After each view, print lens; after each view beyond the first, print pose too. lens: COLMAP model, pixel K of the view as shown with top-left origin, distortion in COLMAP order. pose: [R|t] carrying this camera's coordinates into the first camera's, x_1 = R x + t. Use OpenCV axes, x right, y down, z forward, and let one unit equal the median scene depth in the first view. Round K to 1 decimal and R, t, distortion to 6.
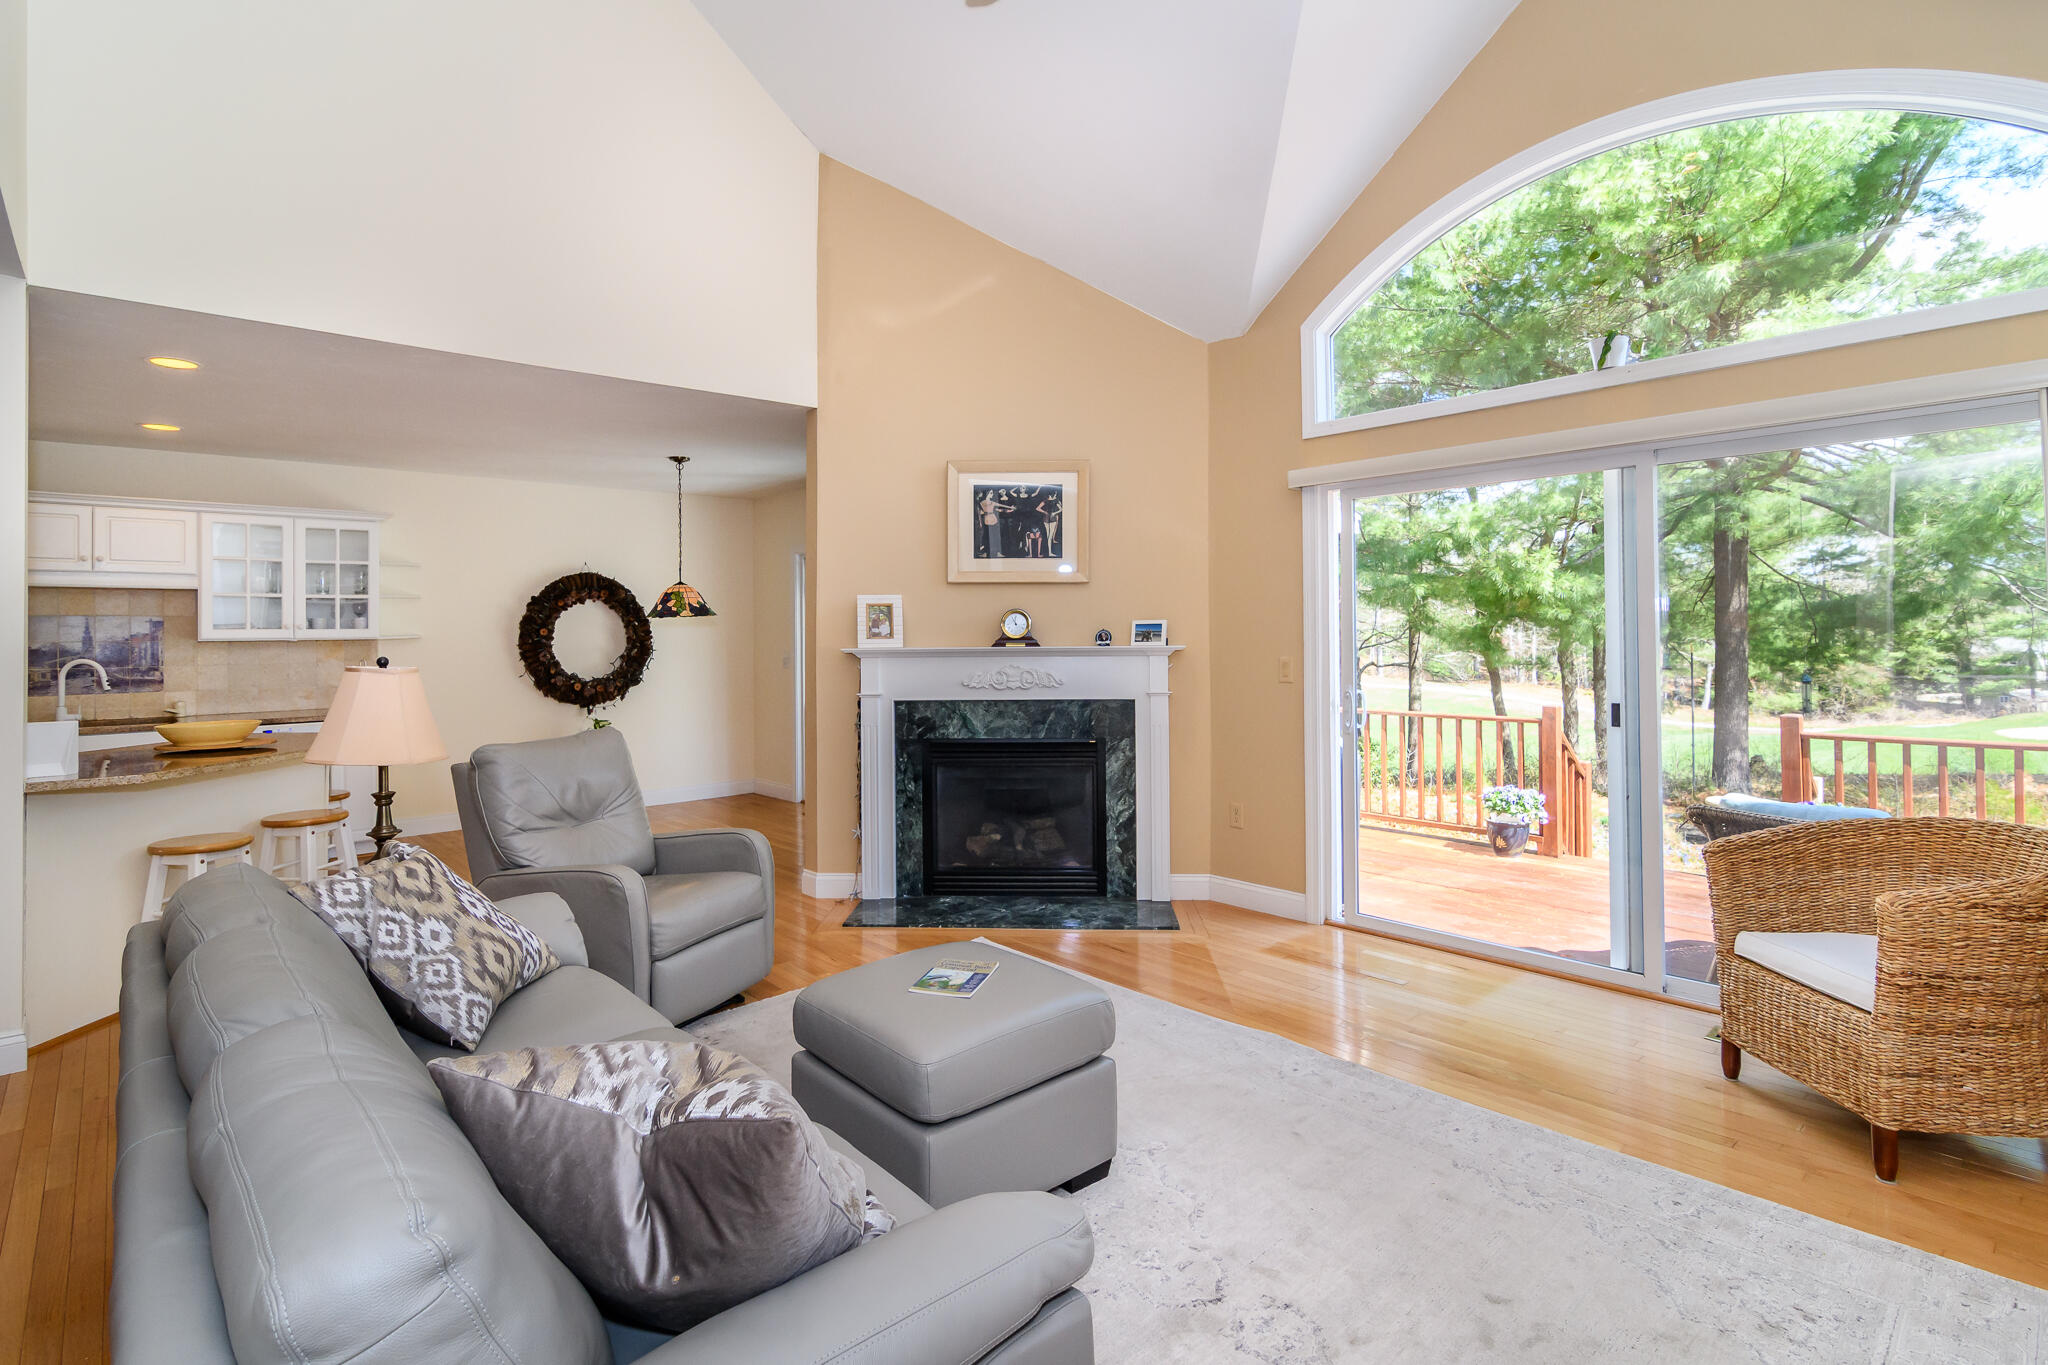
lens RADIAL K [[1002.3, 0, 1002.8], [0, 1002.3, 616.6], [0, 0, 1]] dist [-0.003987, -0.000083]
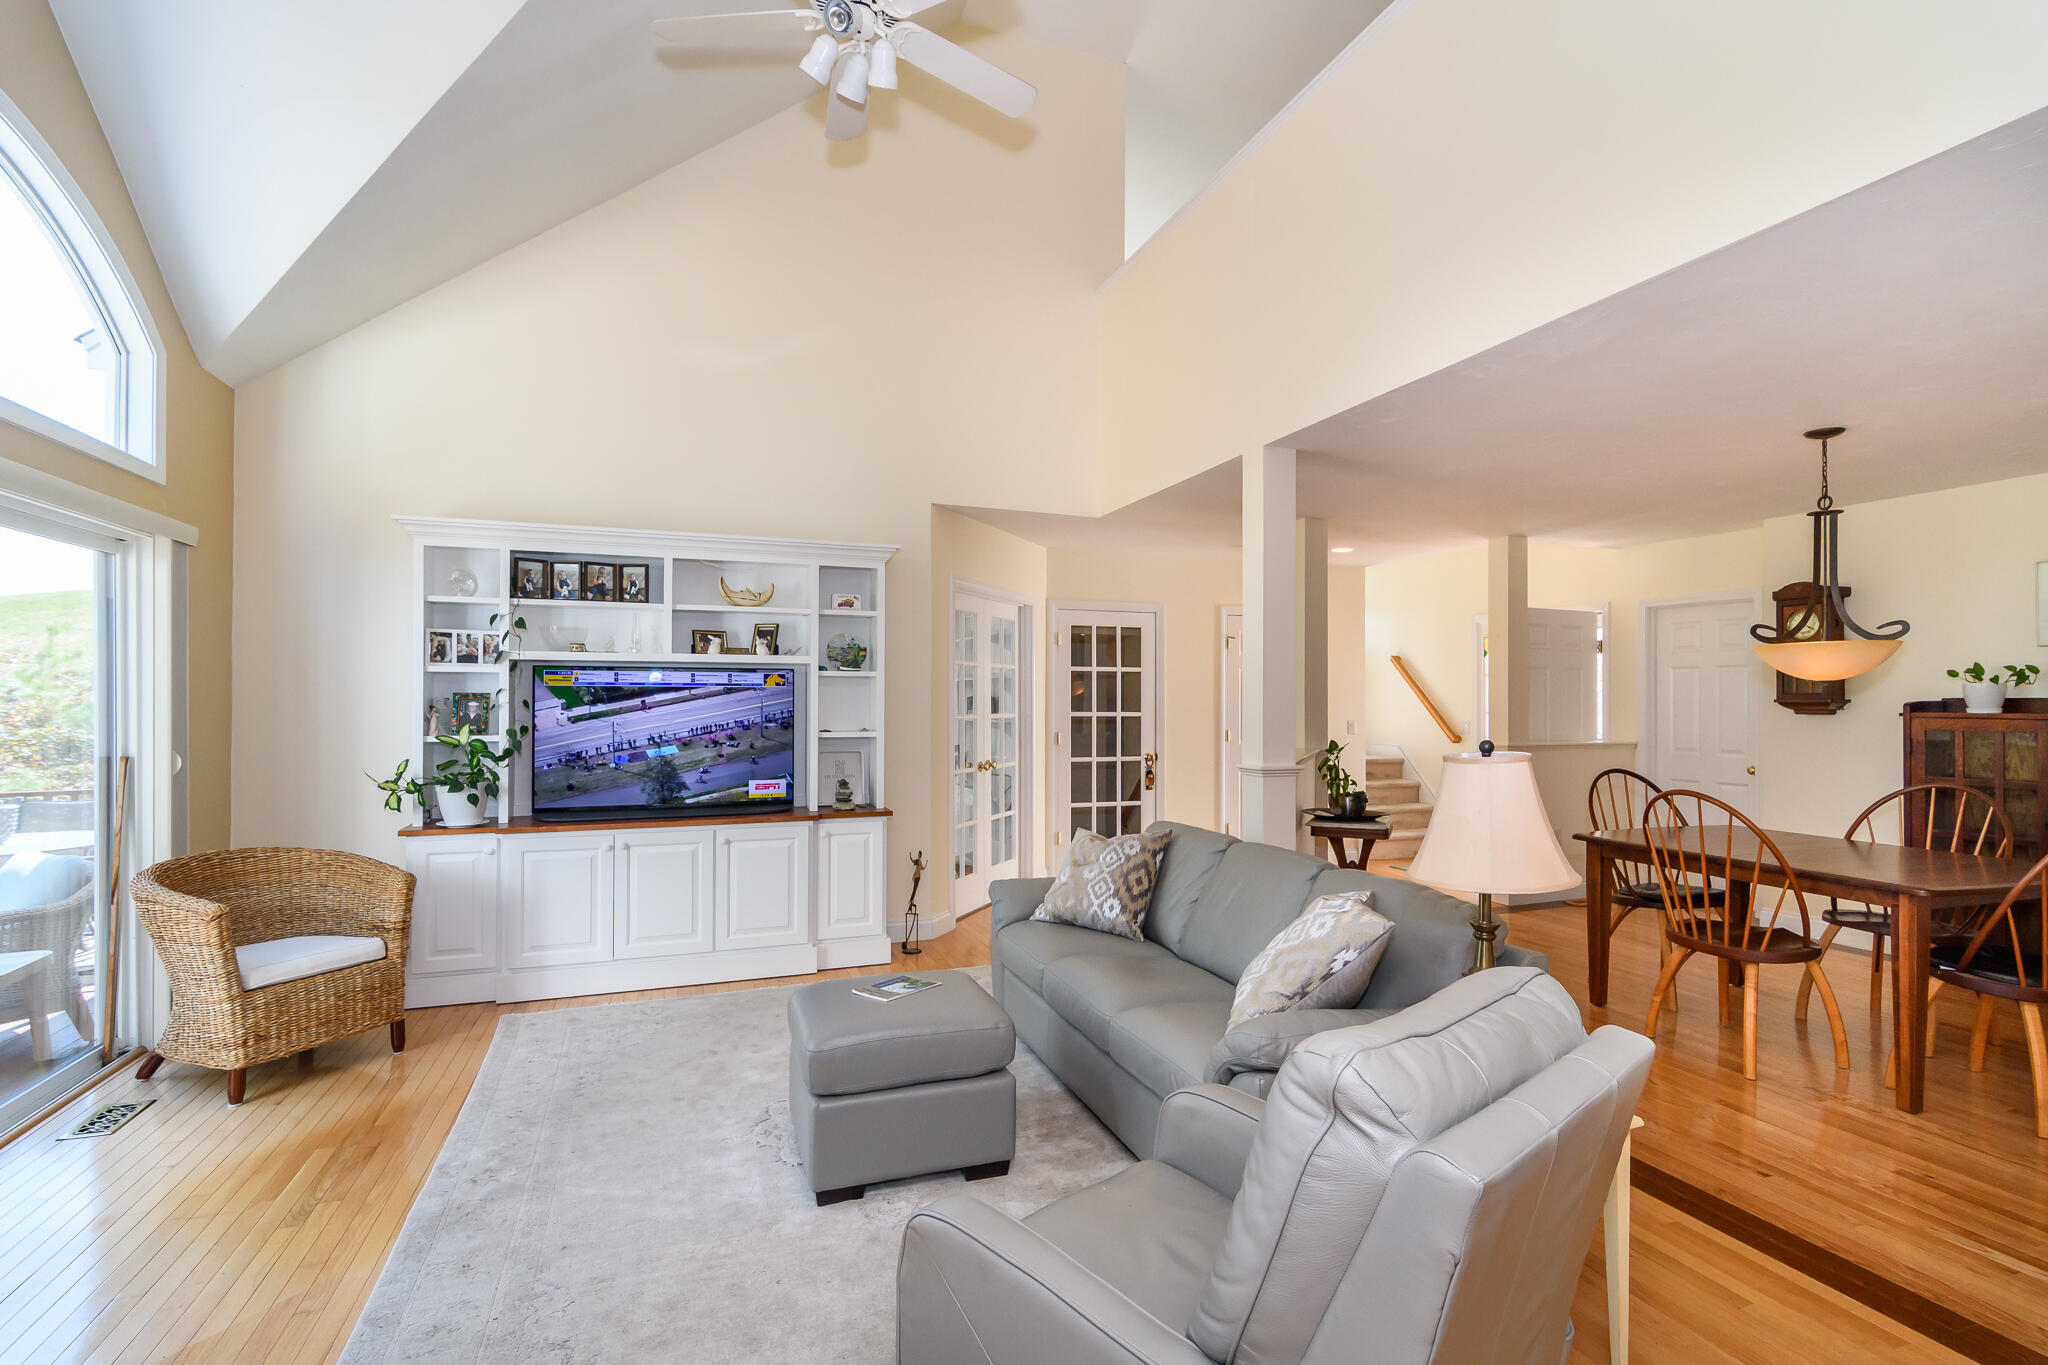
lens RADIAL K [[1012.7, 0, 1062.8], [0, 1012.7, 700.9], [0, 0, 1]] dist [-0.000313, -0.014418]
pose [[-0.938067, 0.011295, 0.346270, -0.339177], [0.004655, 0.999789, -0.020000, 0.014589], [-0.346423, -0.017150, -0.937922, 1.034002]]
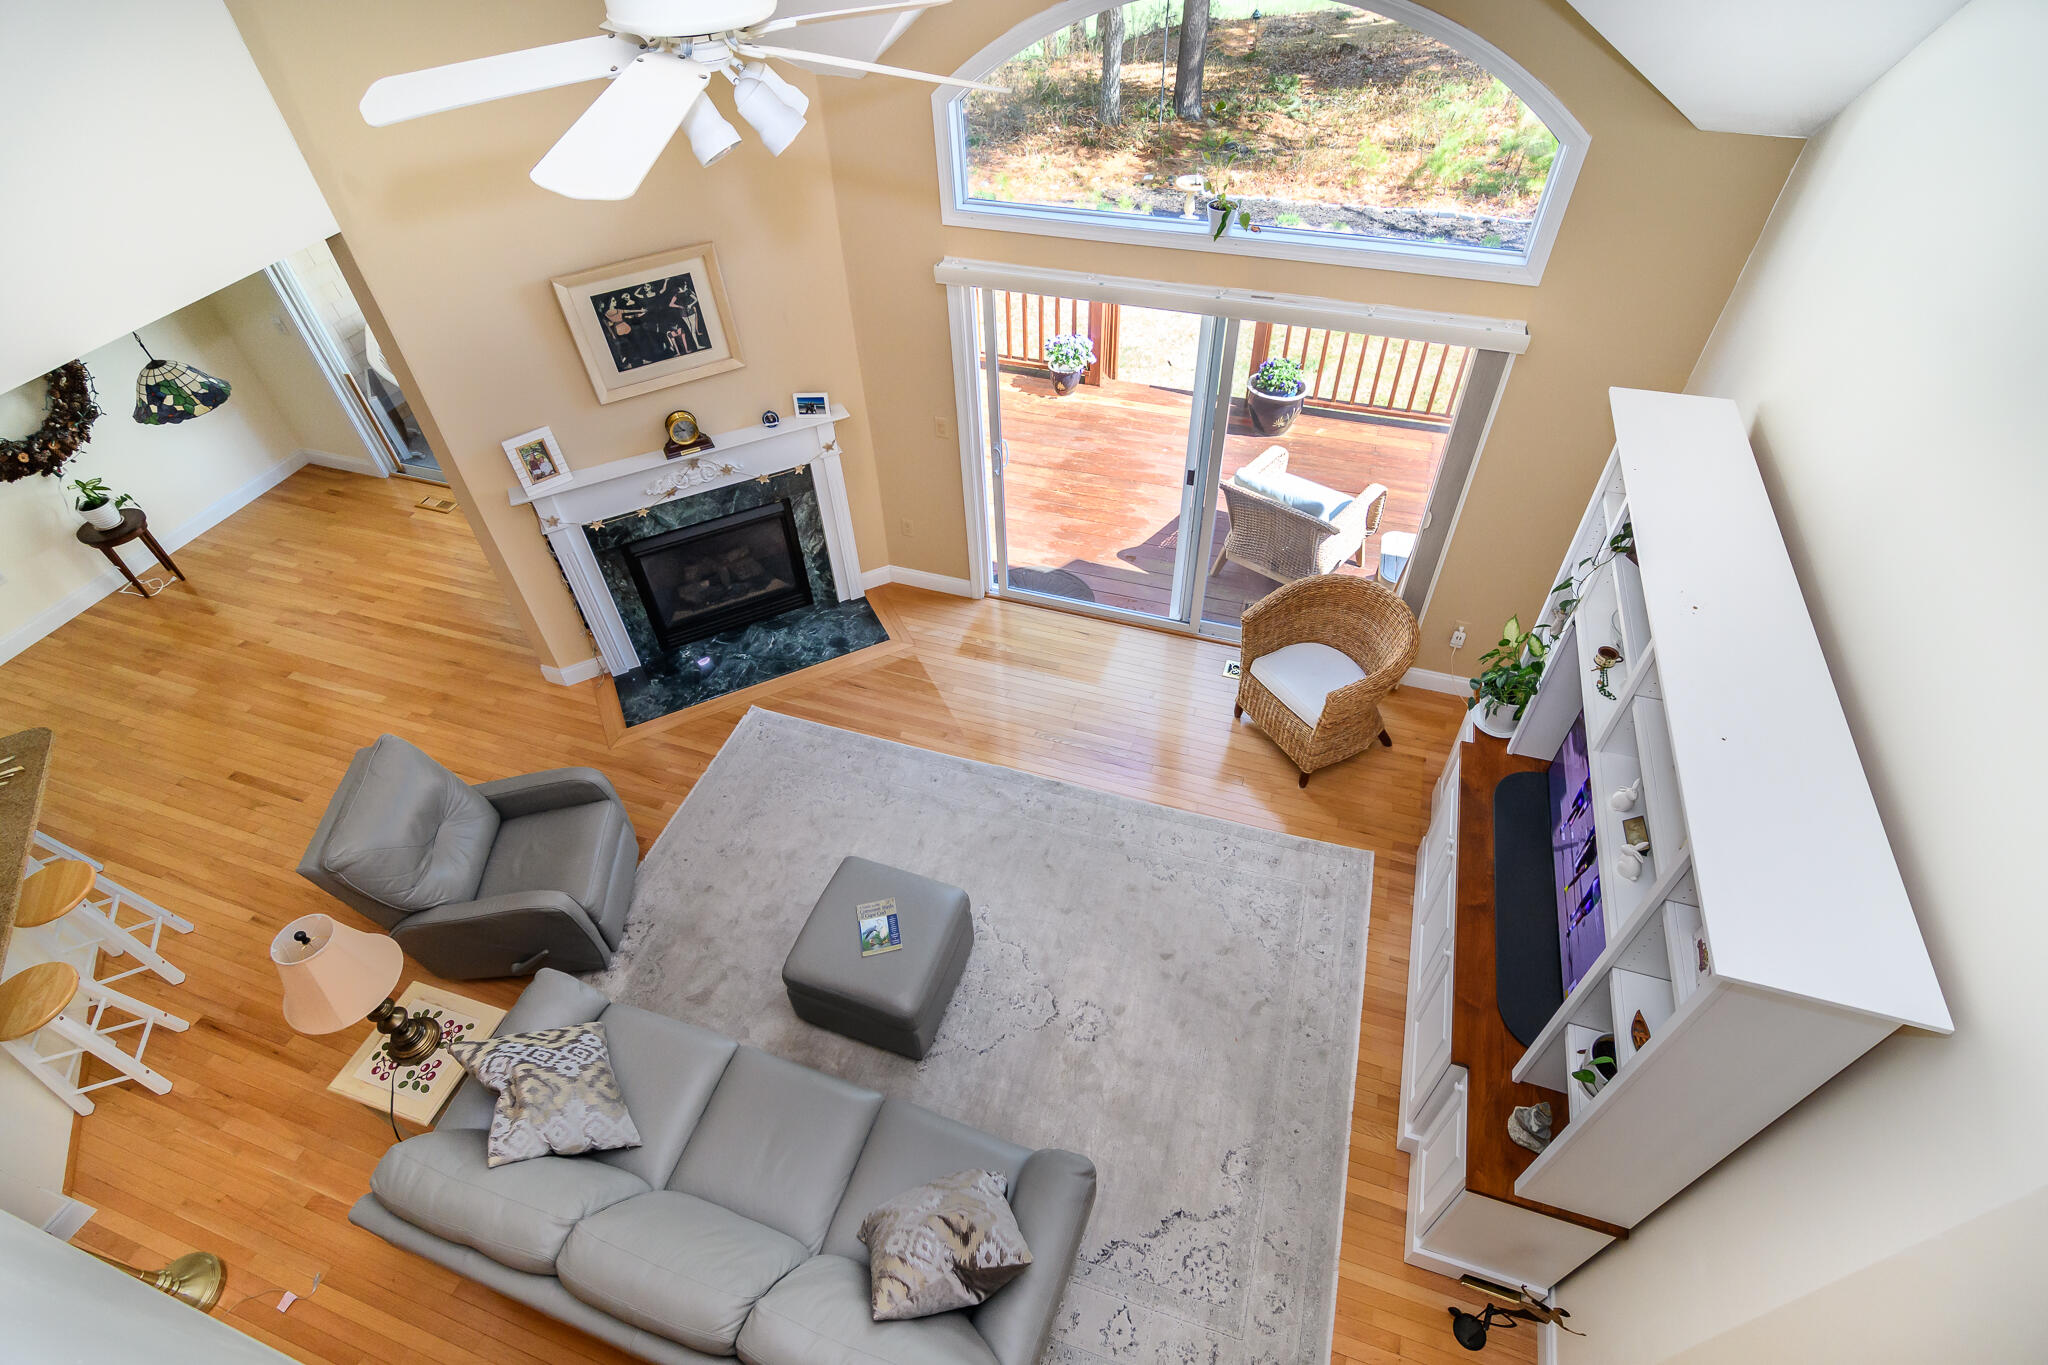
lens RADIAL K [[973.8, 0, 1024.0], [0, 973.8, 682.5], [0, 0, 1]] dist [-0.003762, 0.001176]
pose [[0.866169, -0.364454, 0.341943, -0.114915], [0.012106, 0.699326, 0.714700, -0.498324], [-0.499605, -0.614911, 0.610147, 0.082623]]
